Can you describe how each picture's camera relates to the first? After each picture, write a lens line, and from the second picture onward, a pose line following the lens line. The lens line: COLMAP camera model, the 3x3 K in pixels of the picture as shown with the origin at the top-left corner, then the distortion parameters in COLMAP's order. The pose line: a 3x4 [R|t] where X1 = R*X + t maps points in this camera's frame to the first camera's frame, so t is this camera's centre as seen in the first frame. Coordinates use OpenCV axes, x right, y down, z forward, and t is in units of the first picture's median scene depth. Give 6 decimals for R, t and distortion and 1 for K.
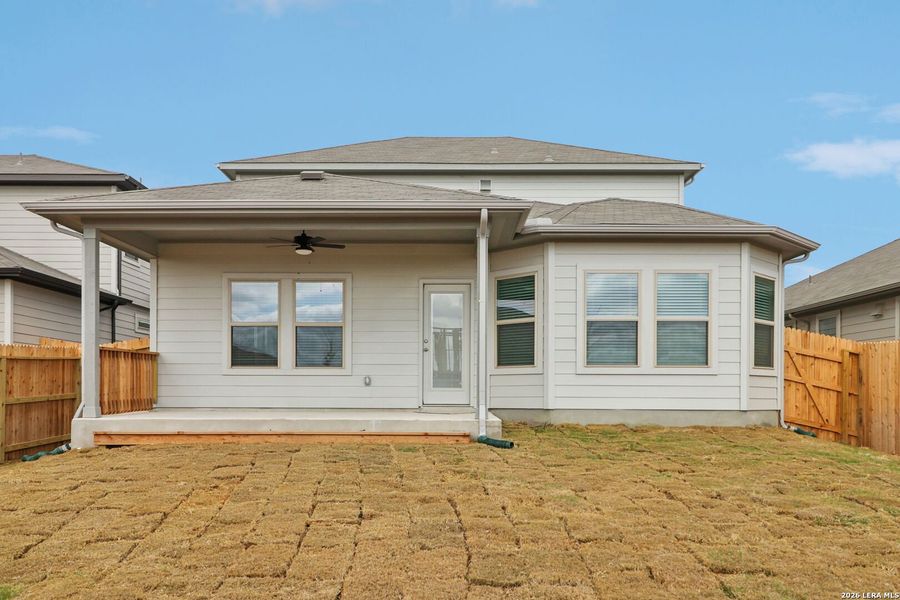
lens RADIAL K [[770.6, 0, 452.5], [0, 770.6, 400.9], [0, 0, 1]] dist [0.005510, 0.002159]
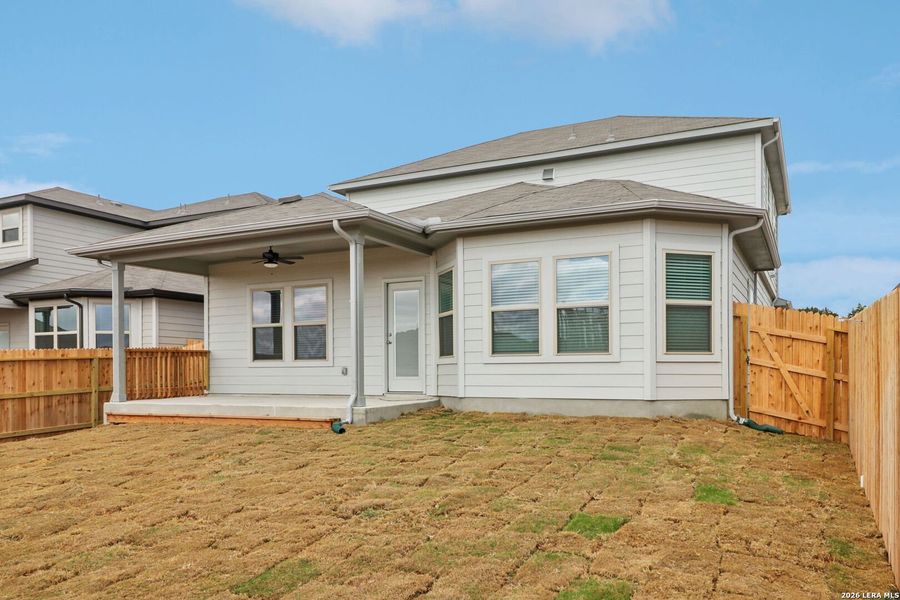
lens RADIAL K [[754.9, 0, 439.6], [0, 754.9, 371.7], [0, 0, 1]] dist [0.017035, 0.008110]
pose [[0.881549, -0.008802, -0.472010, 0.551897], [0.003781, 0.999926, -0.011586, -0.011878], [0.472077, 0.008429, 0.881517, 0.079214]]
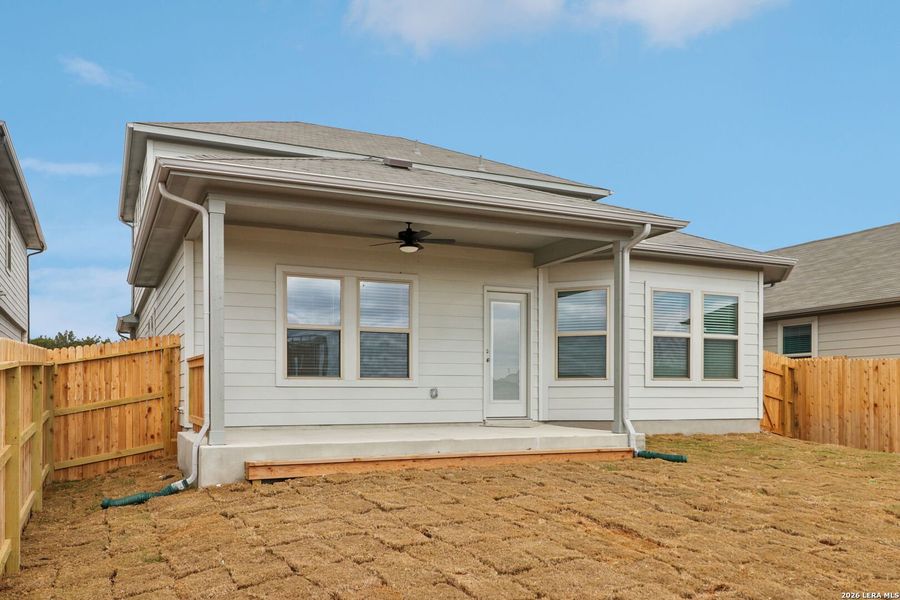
lens RADIAL K [[770.6, 0, 452.5], [0, 770.6, 400.9], [0, 0, 1]] dist [0.005510, 0.002159]
pose [[0.897710, -0.007987, 0.440514, -0.502281], [0.008211, 0.999965, 0.001397, -0.018035], [-0.440509, 0.002363, 0.897745, 0.167972]]
